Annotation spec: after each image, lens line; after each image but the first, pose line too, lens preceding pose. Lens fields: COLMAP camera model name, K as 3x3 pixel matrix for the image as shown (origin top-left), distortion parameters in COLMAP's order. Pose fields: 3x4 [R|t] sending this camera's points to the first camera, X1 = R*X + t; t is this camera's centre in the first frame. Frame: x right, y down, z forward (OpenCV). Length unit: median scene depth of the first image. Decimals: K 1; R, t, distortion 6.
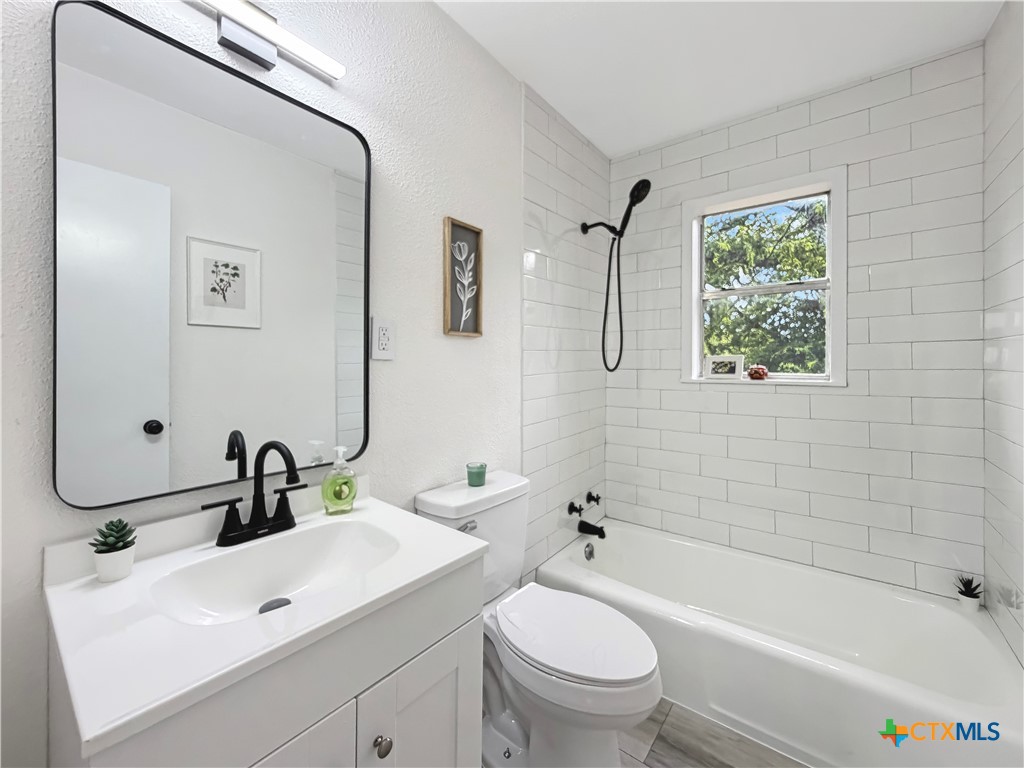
lens RADIAL K [[414.2, 0, 509.9], [0, 414.2, 364.4], [0, 0, 1]] dist [-0.000555, 0.000052]
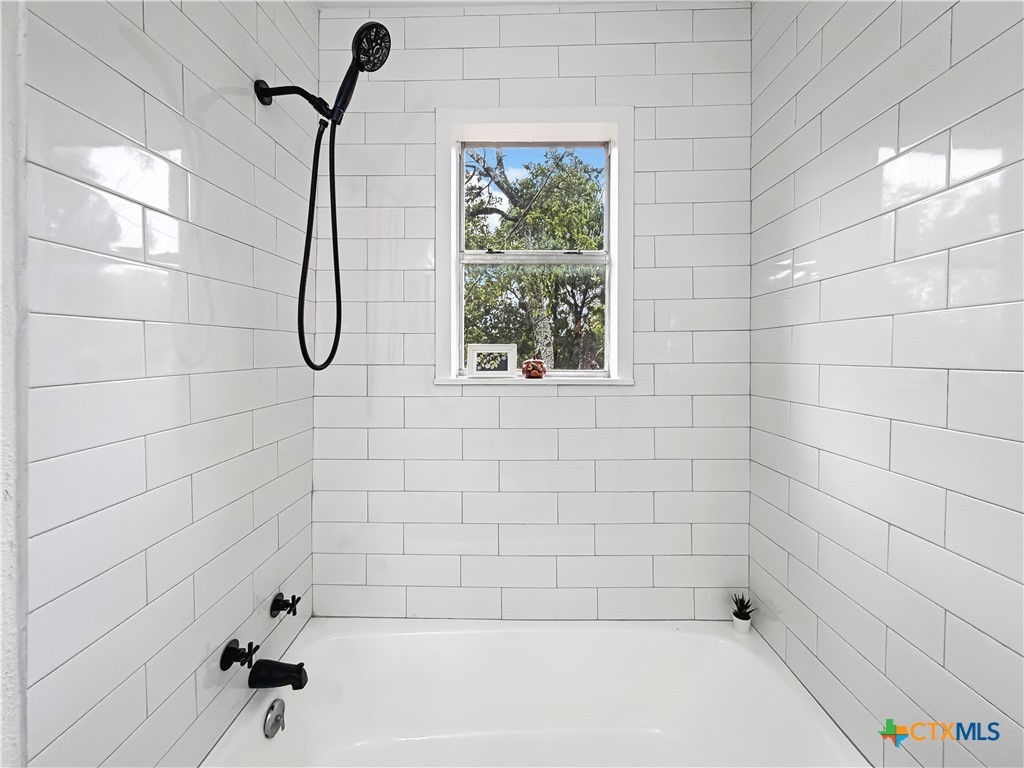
lens RADIAL K [[414.2, 0, 509.9], [0, 414.2, 364.4], [0, 0, 1]] dist [-0.000555, 0.000052]
pose [[0.803771, -0.005209, 0.594917, 0.124238], [-0.002427, 0.999925, 0.012034, 0.003282], [-0.594934, -0.011117, 0.803697, 0.416856]]
